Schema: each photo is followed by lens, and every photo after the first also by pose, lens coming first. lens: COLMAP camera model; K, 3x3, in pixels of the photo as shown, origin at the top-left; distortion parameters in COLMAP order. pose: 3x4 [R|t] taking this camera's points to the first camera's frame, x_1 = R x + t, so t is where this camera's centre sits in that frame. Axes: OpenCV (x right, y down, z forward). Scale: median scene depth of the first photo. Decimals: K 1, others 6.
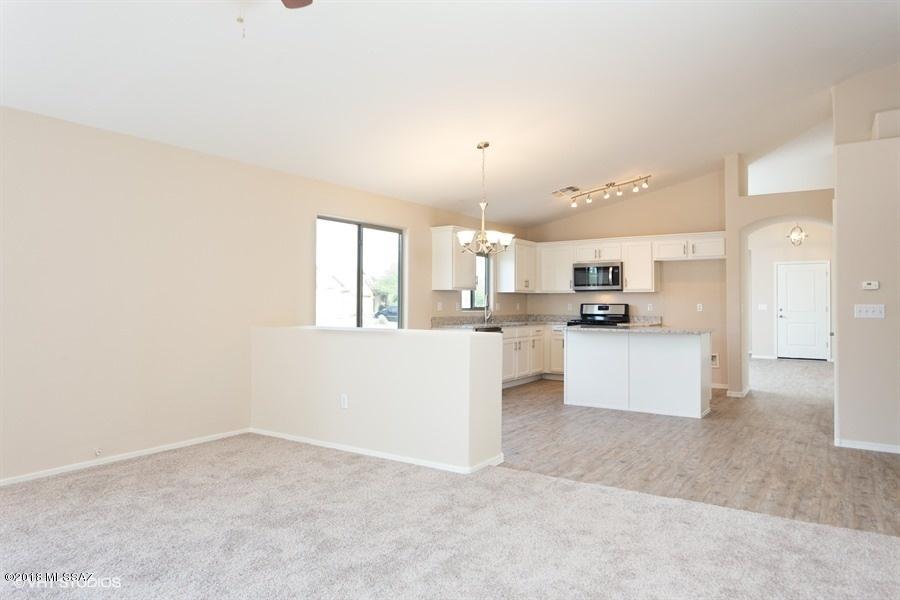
lens RADIAL K [[594.3, 0, 450.0], [0, 594.3, 300.0], [0, 0, 1]] dist [-0.000211, -0.000407]
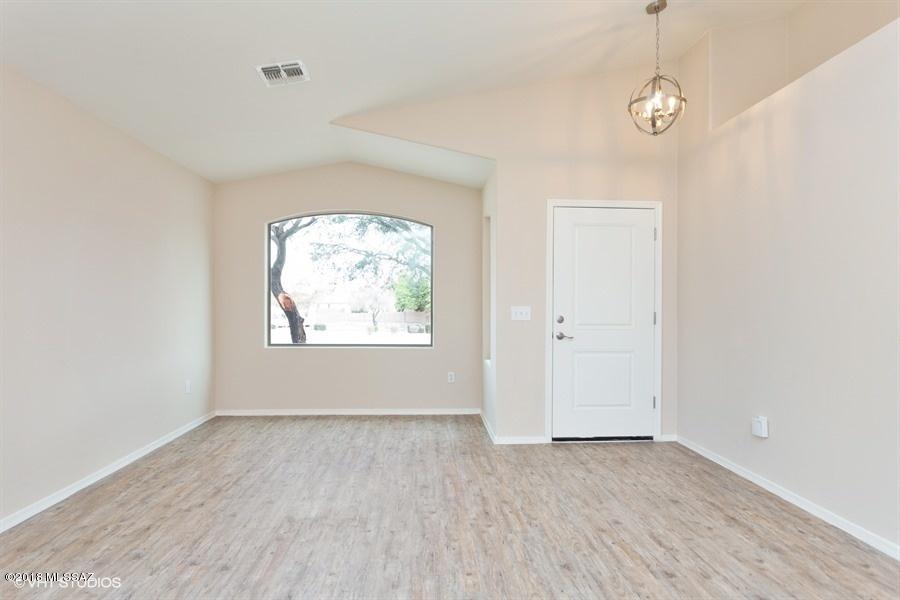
lens RADIAL K [[553.0, 0, 450.0], [0, 553.0, 300.0], [0, 0, 1]] dist [-0.000296, -0.000059]
pose [[0.795074, 0.007086, 0.606470, 0.388033], [-0.008528, 0.999964, -0.000504, 0.005666], [-0.606452, -0.004771, 0.795106, 1.072342]]
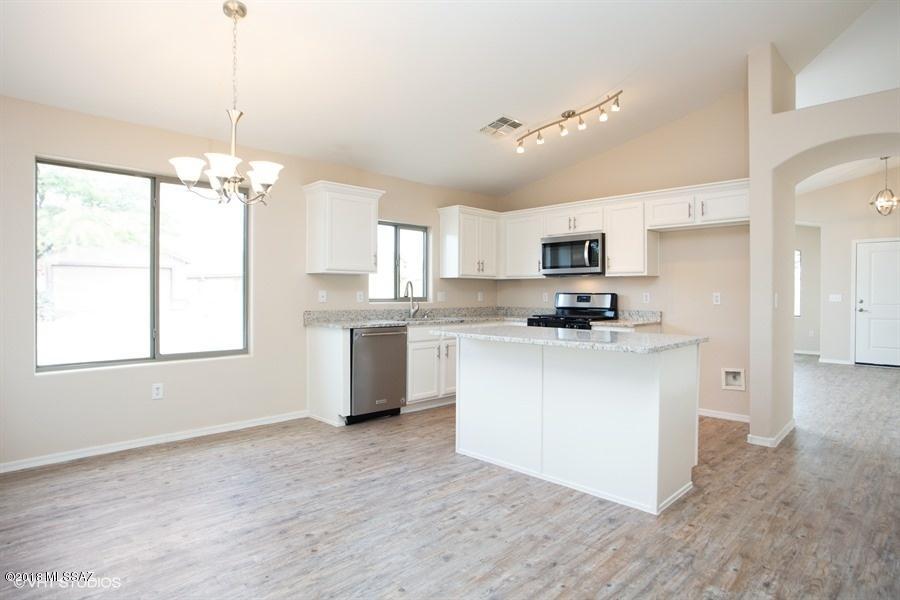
lens RADIAL K [[513.2, 0, 450.0], [0, 513.2, 300.0], [0, 0, 1]] dist [-0.066814, 0.039442]
pose [[0.980848, 0.003037, -0.194749, 0.229561], [0.000499, 0.999836, 0.018104, 0.003786], [0.194772, -0.017855, 0.980686, 0.374914]]
